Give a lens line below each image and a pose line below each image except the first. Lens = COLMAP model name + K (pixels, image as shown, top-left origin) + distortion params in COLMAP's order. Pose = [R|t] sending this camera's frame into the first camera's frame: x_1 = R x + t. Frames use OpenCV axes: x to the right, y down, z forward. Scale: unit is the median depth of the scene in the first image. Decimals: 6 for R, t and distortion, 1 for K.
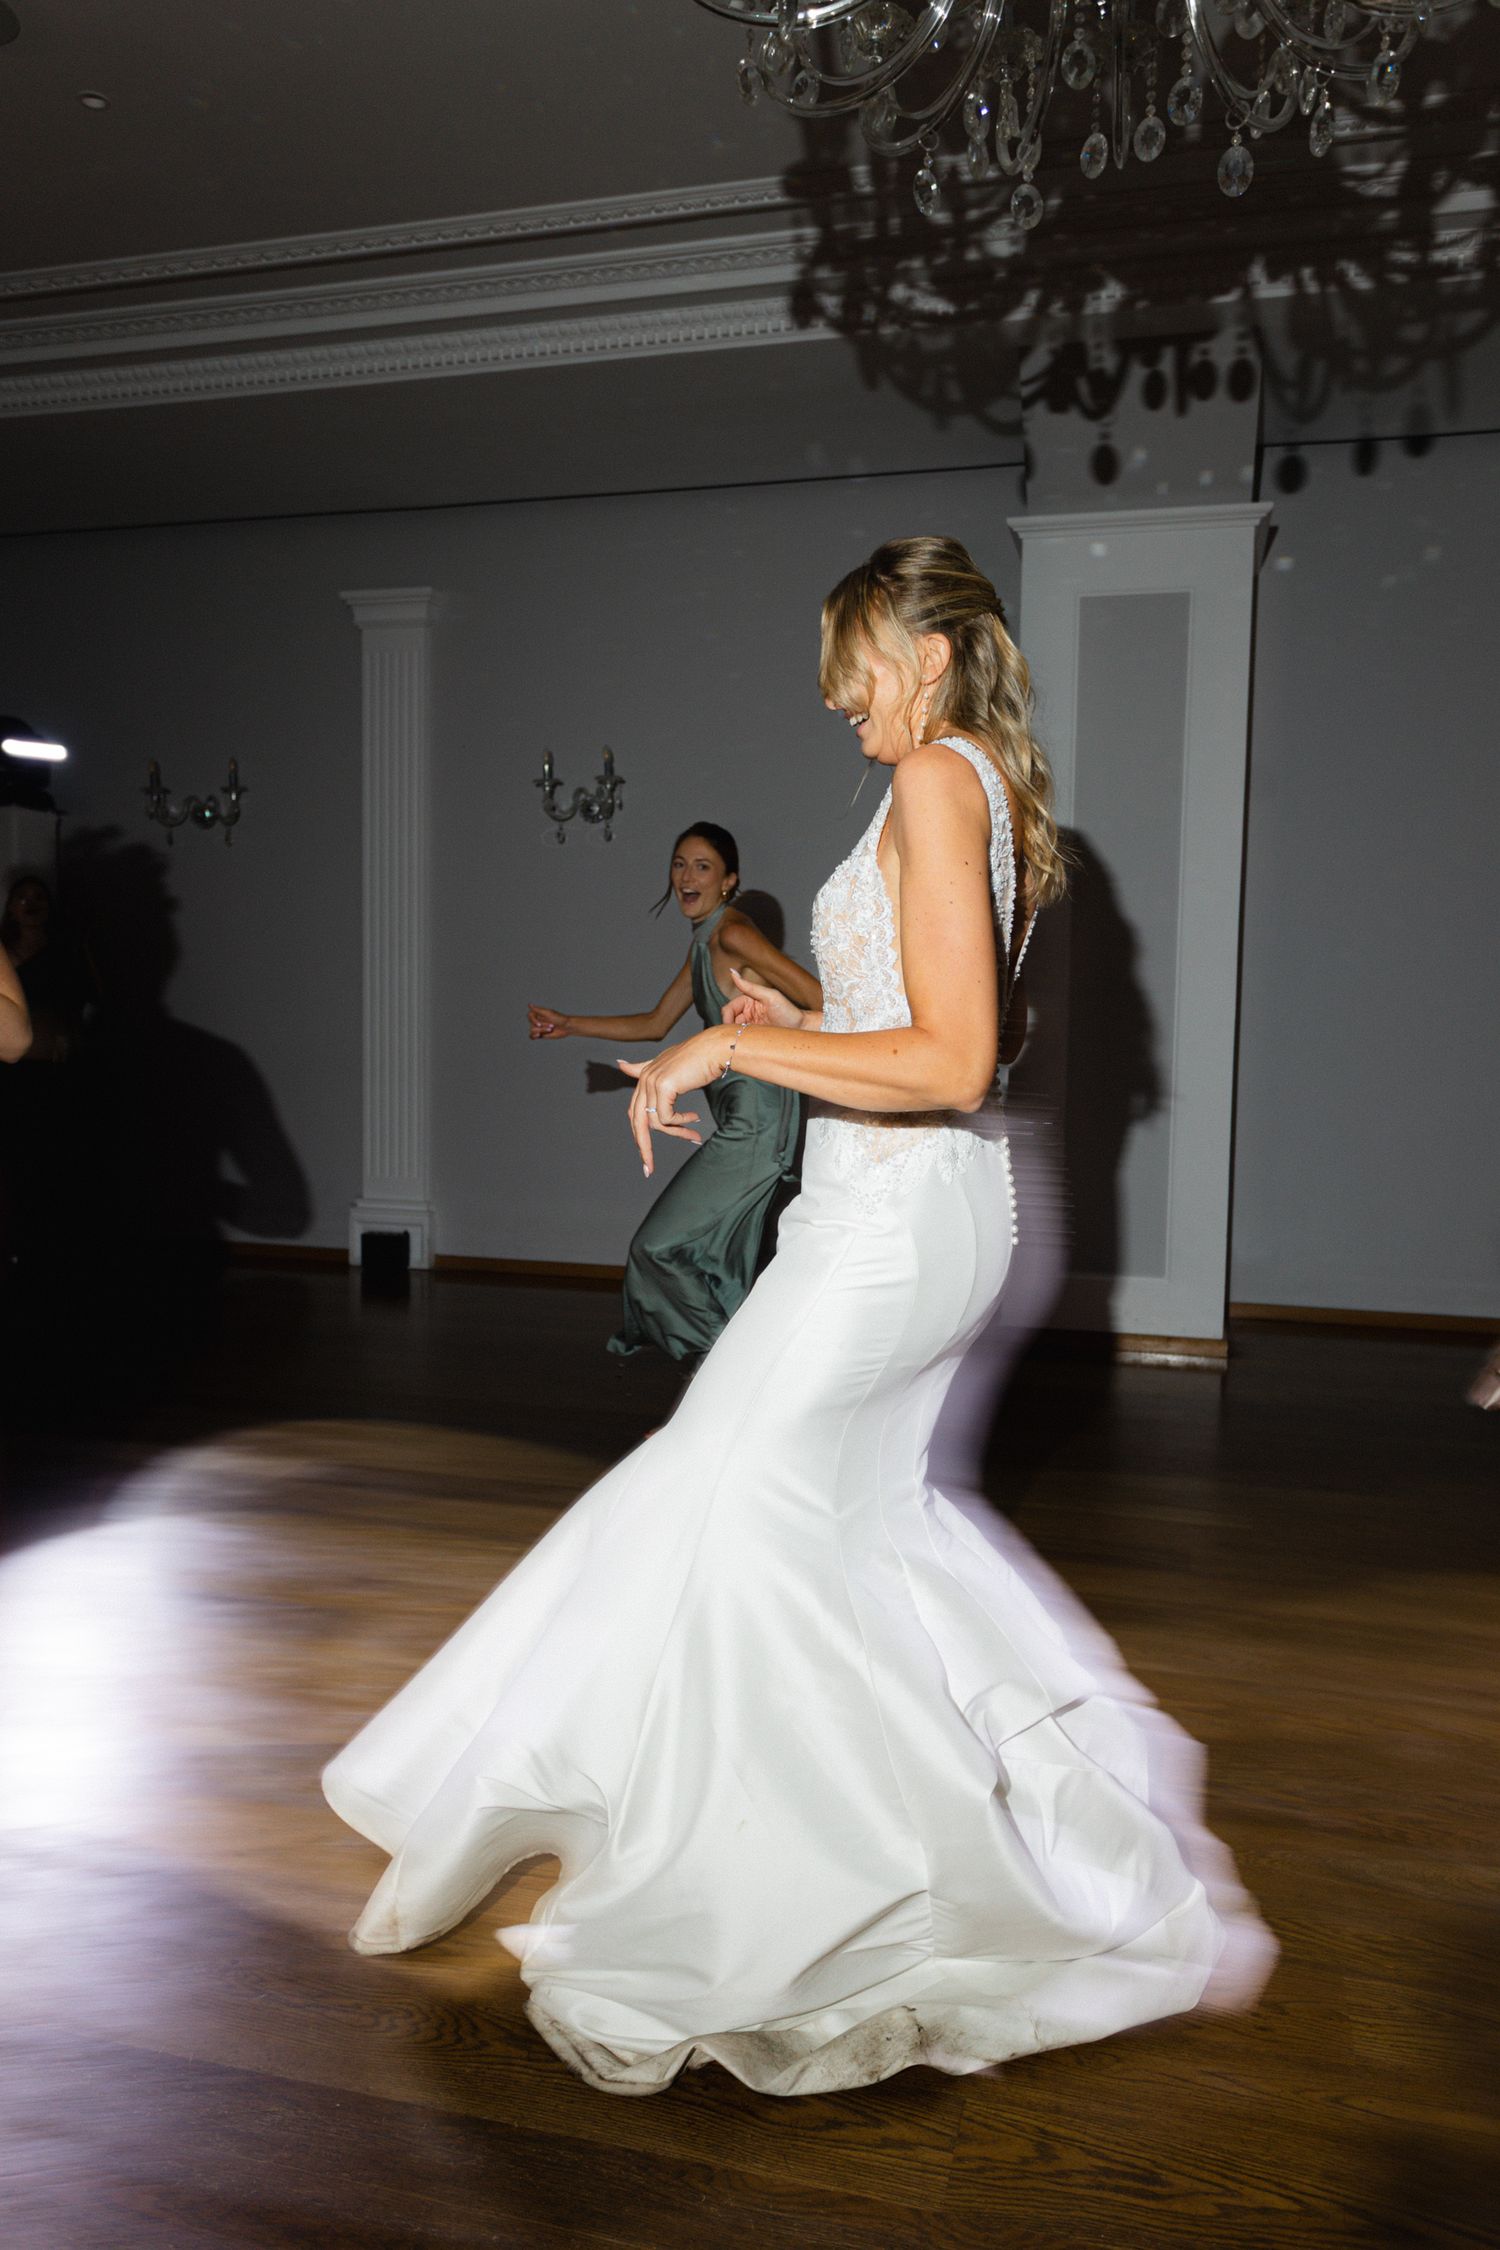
lens RADIAL K [[1556.9, 0, 750.0], [0, 1556.9, 1125.0], [0, 0, 1]] dist [-0.001034, 0.000045]
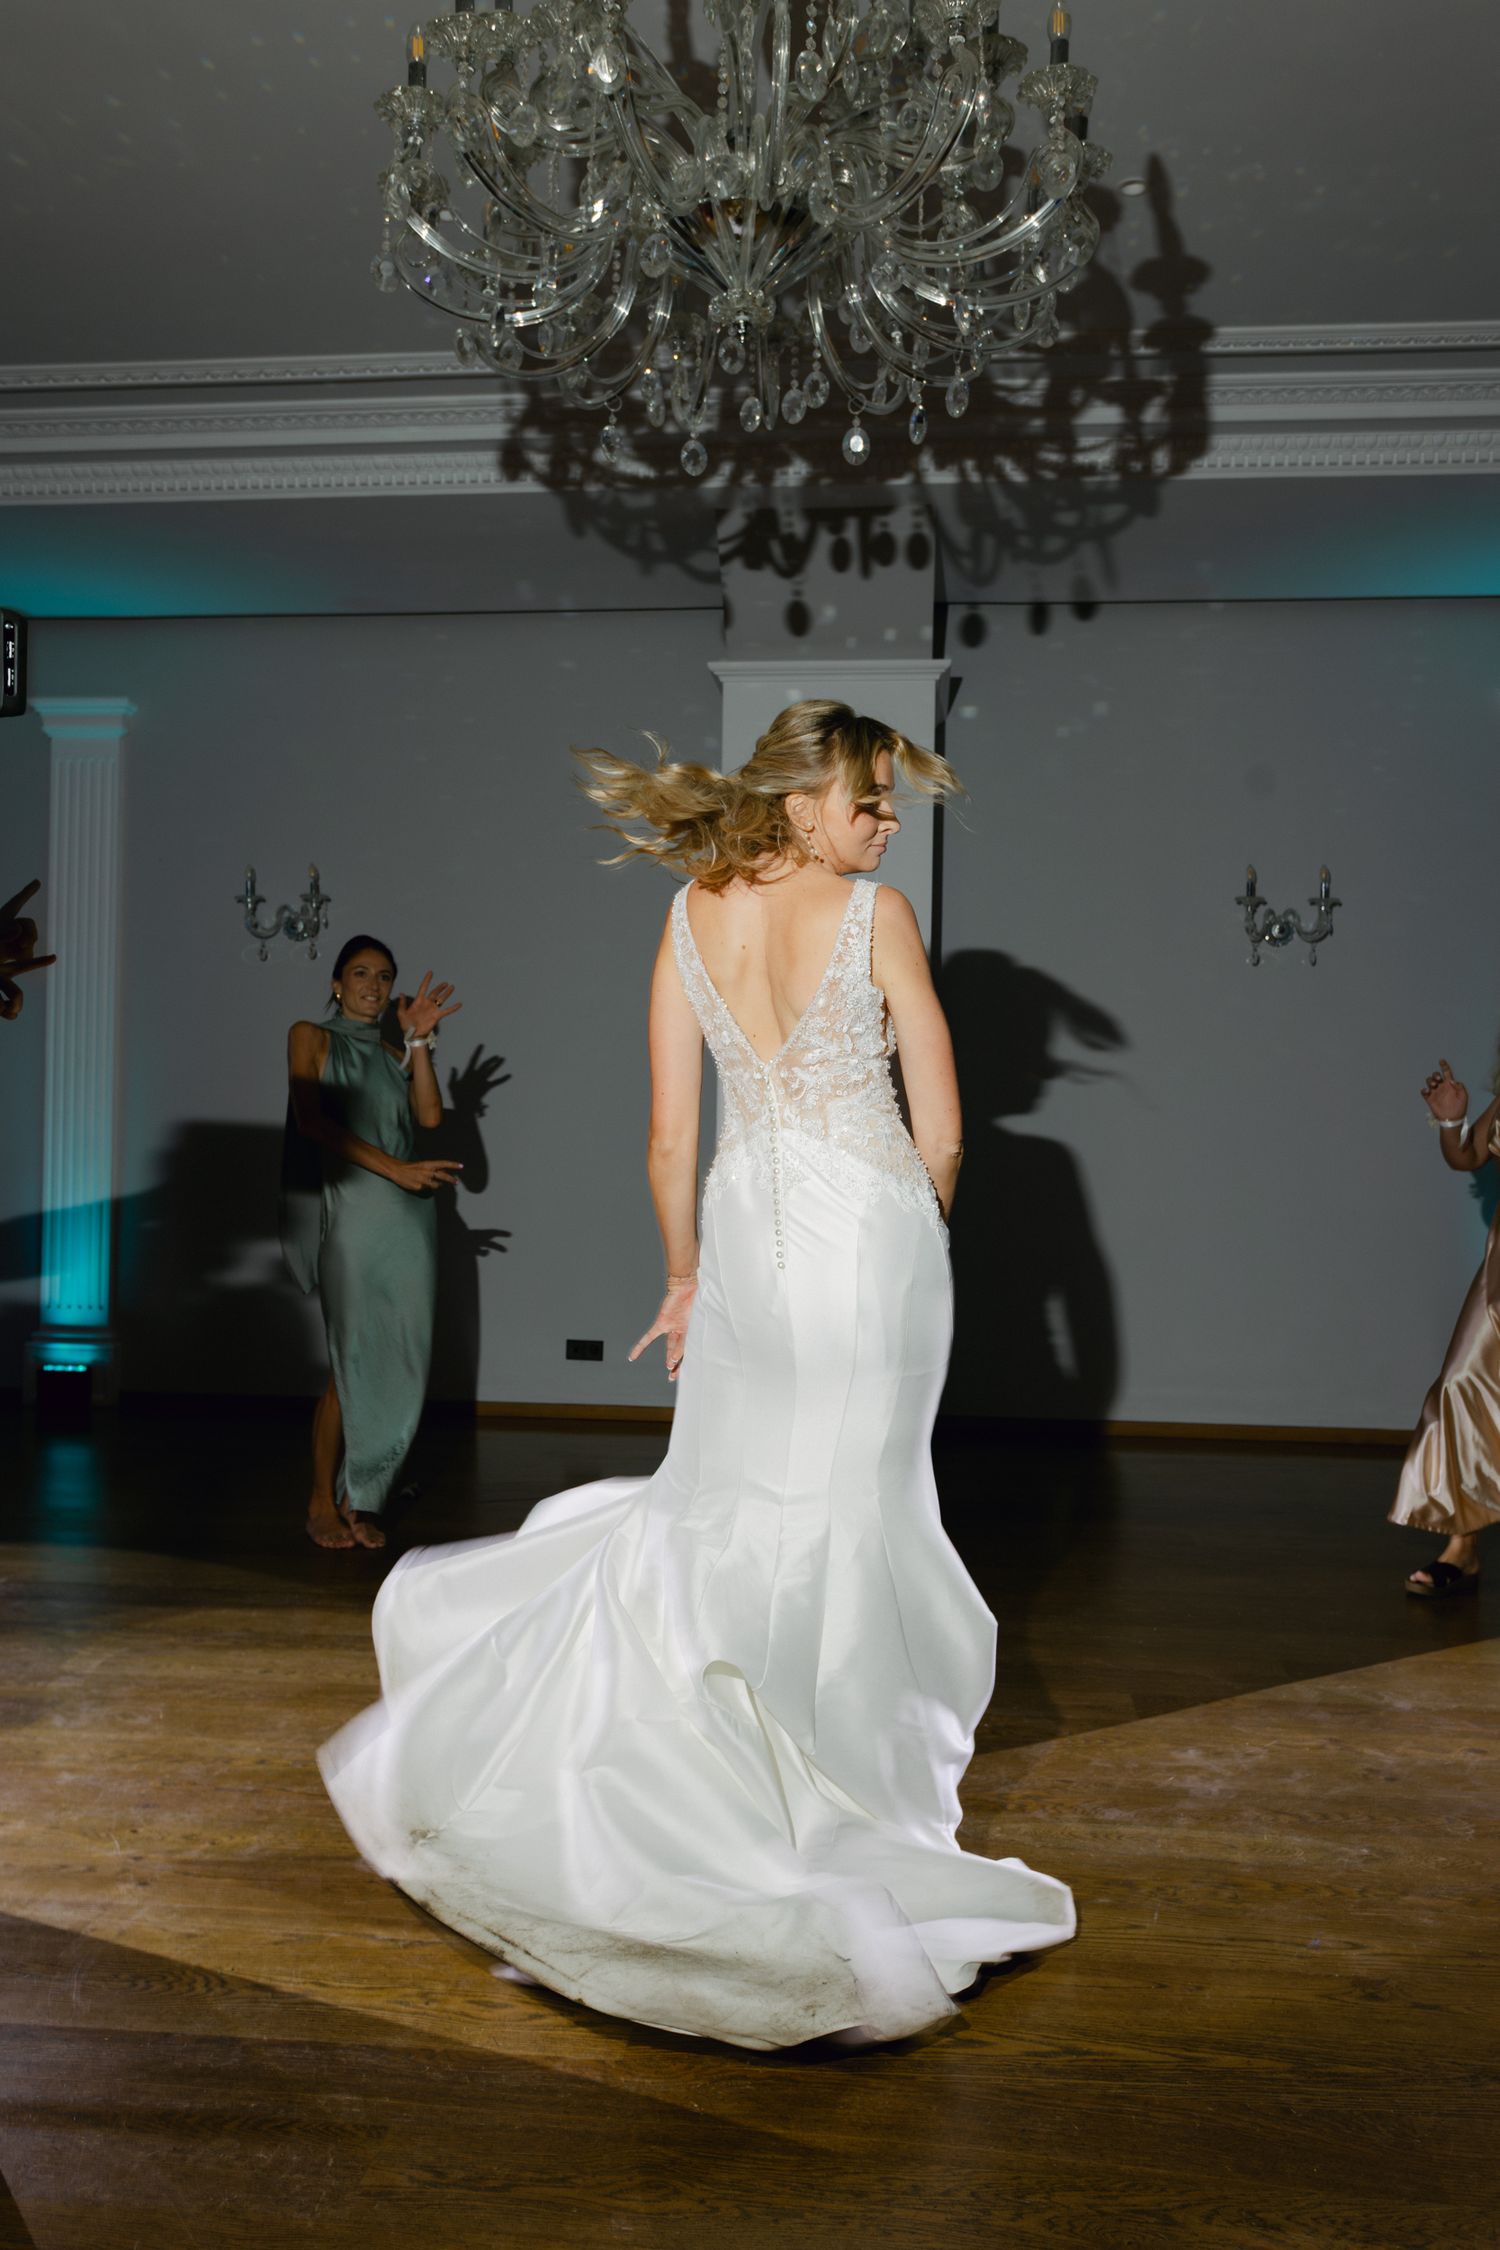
lens RADIAL K [[1907.7, 0, 750.0], [0, 1907.7, 1125.0], [0, 0, 1]] dist [0.004570, 0.001532]
pose [[0.987980, 0.002195, 0.154565, -0.005607], [0.012164, 0.995695, -0.091892, 0.041756], [-0.154101, 0.092667, 0.983700, -0.255015]]
